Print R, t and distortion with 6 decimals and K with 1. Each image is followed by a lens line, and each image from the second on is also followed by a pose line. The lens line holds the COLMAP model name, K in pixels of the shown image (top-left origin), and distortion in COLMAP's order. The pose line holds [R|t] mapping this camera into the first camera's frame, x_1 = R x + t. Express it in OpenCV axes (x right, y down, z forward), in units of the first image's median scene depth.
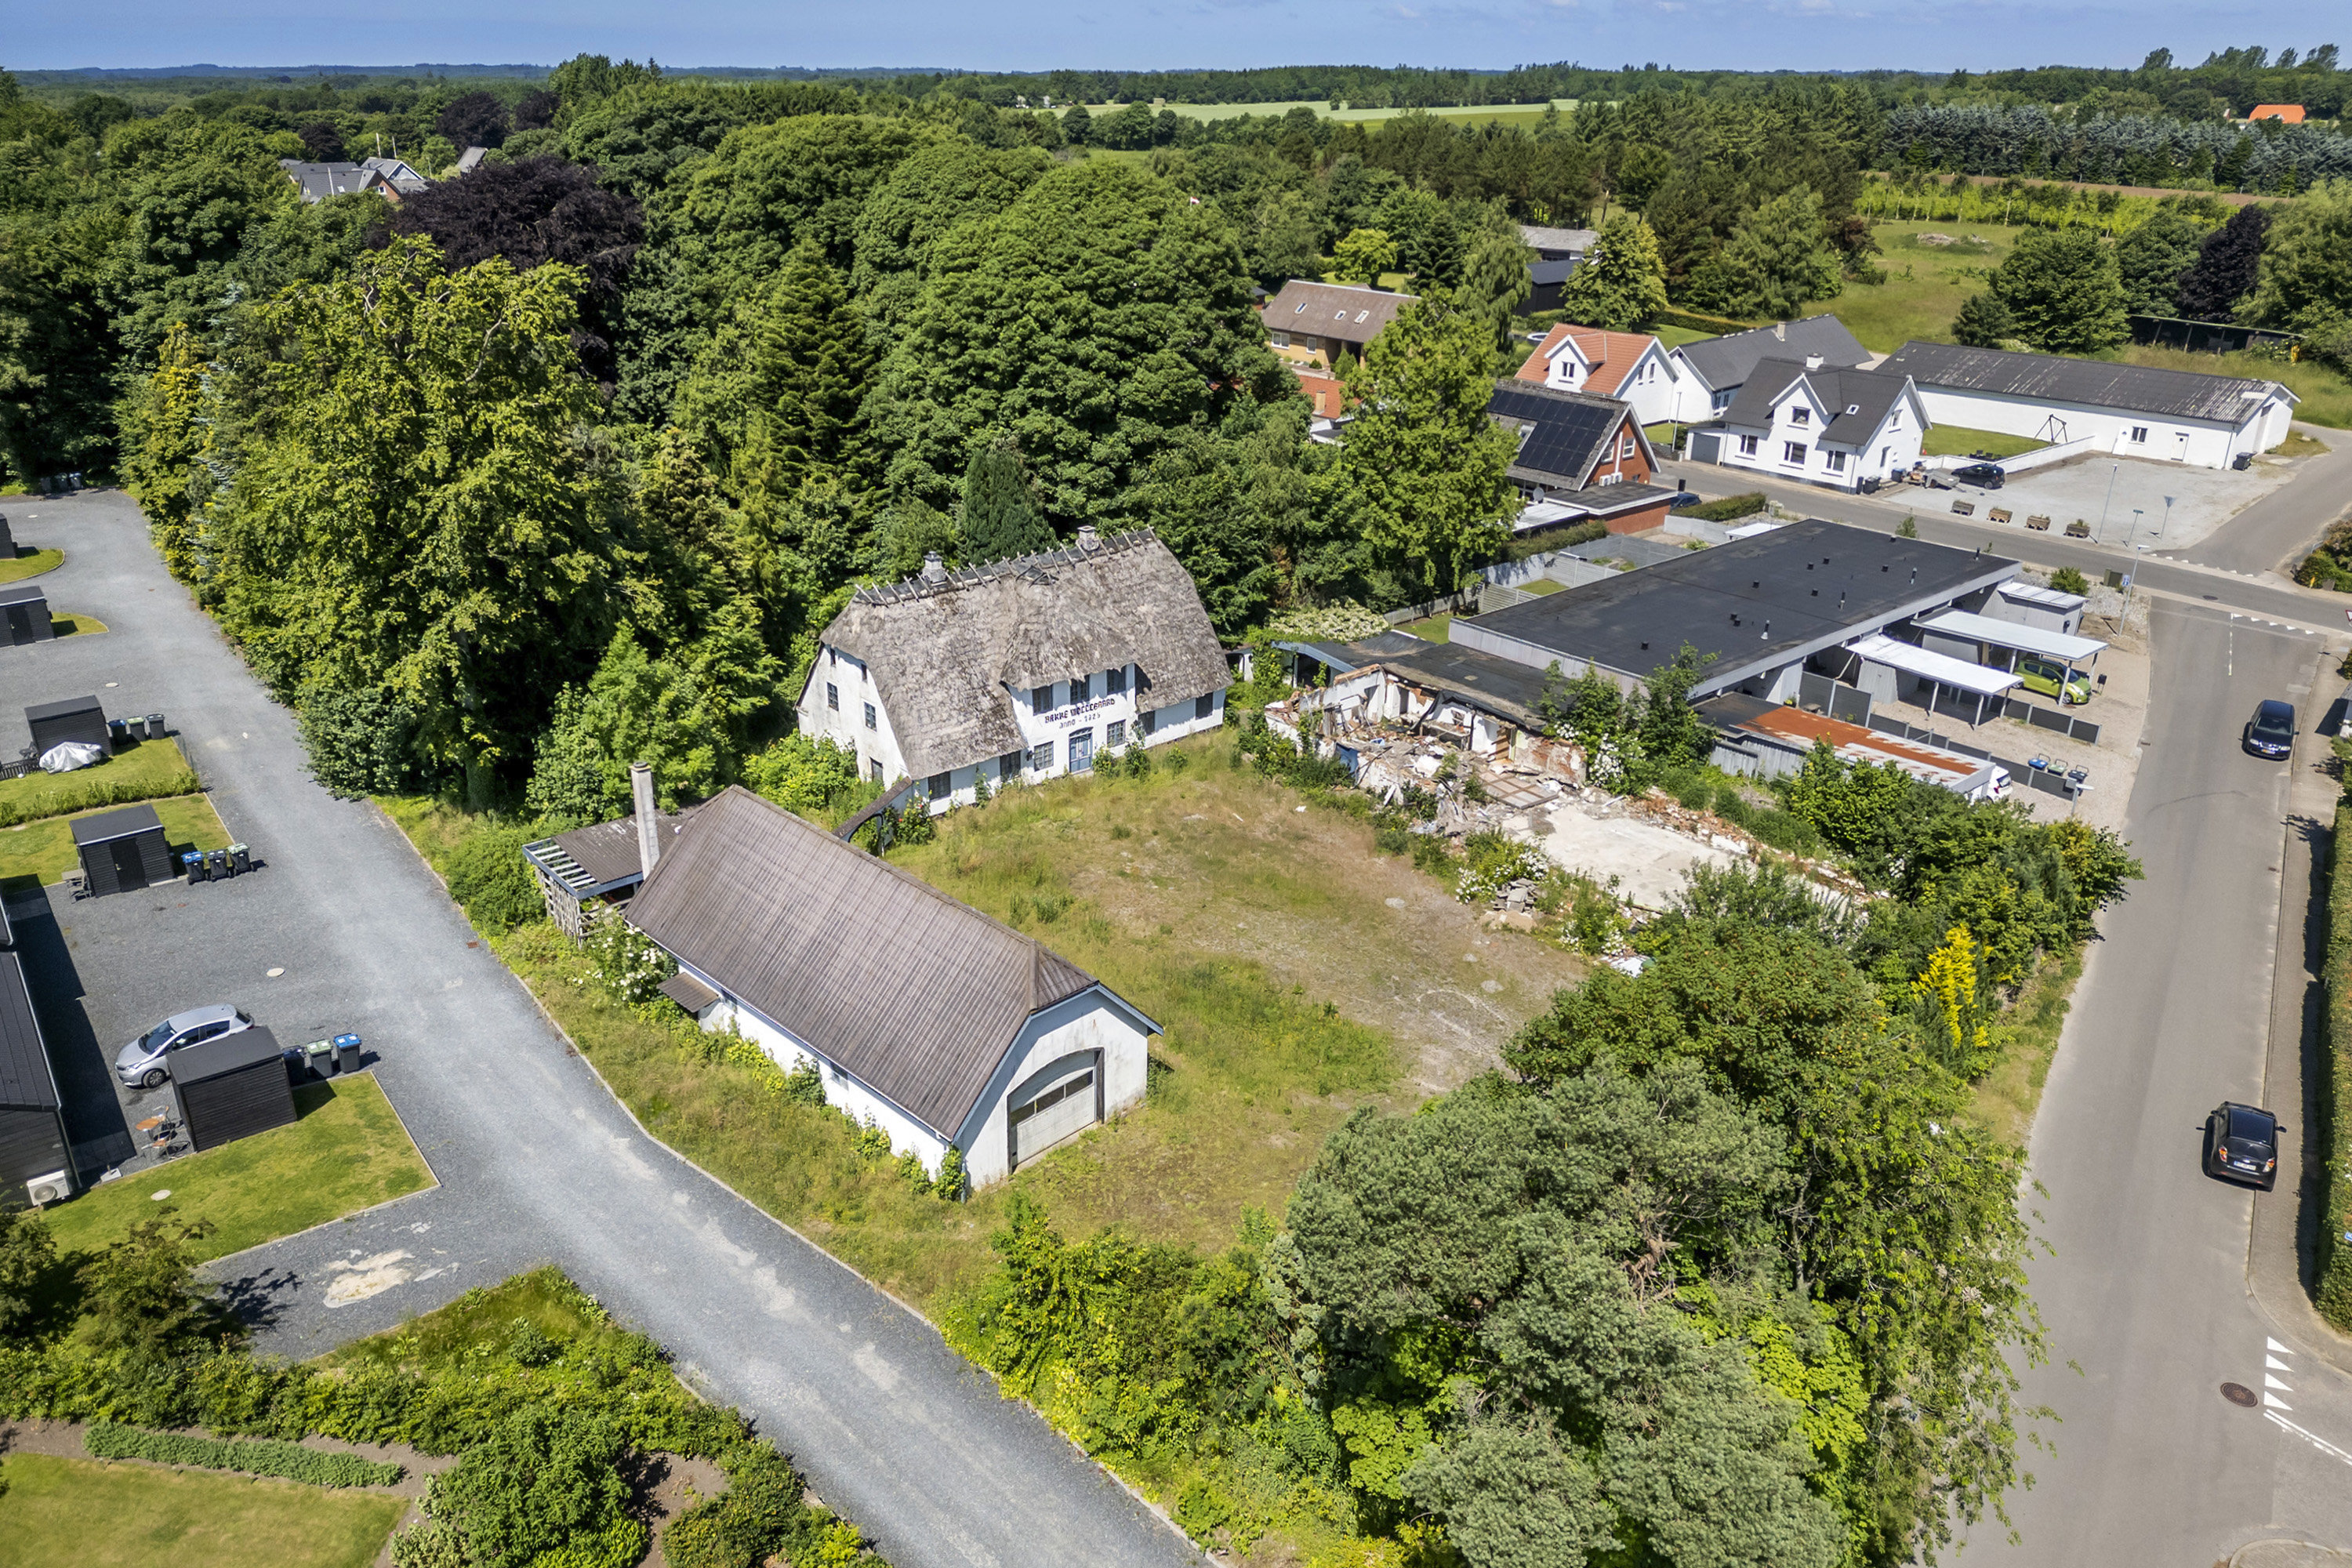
lens RADIAL K [[1578.0, 0, 1170.2], [0, 1578.0, 828.2], [0, 0, 1]] dist [0.039838, -0.053555]
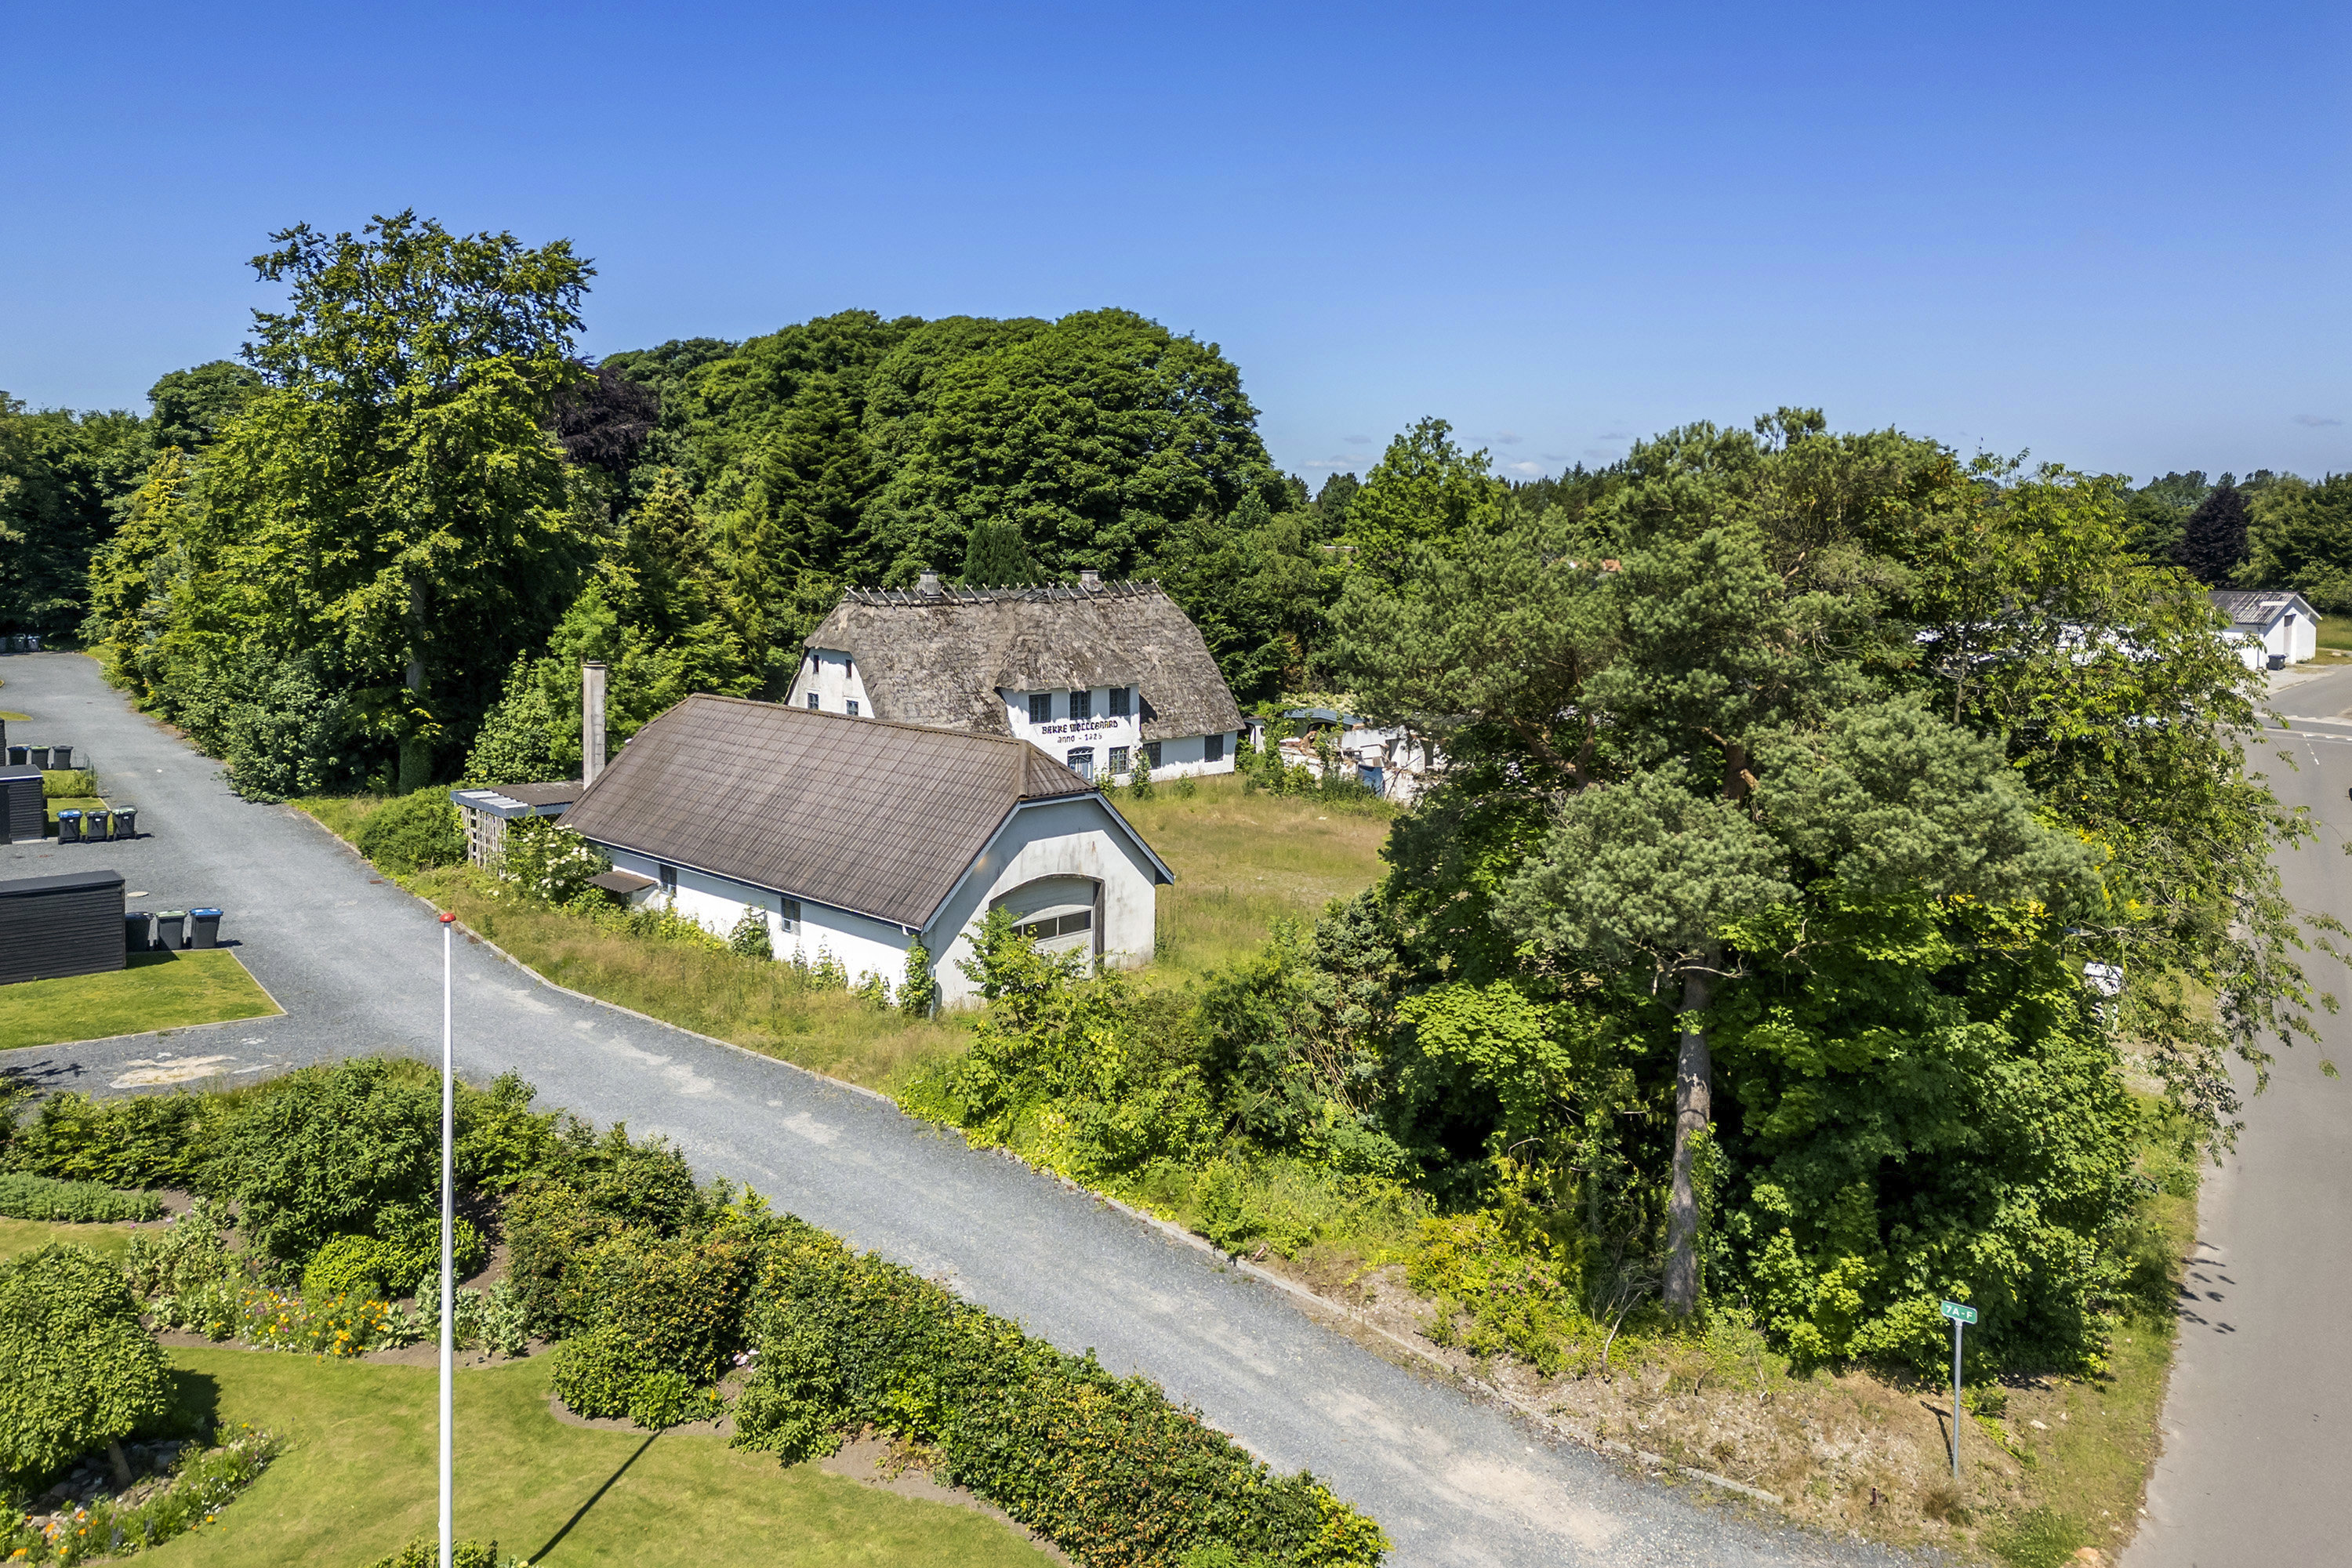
lens RADIAL K [[1627.7, 0, 1176.0], [0, 1627.7, 784.0], [0, 0, 1]] dist [0.079595, -0.068084]
pose [[0.999981, -0.005353, 0.003151, -0.003586], [0.006097, 0.942644, -0.333743, 0.244593], [-0.001184, 0.333756, 0.942659, 0.097373]]
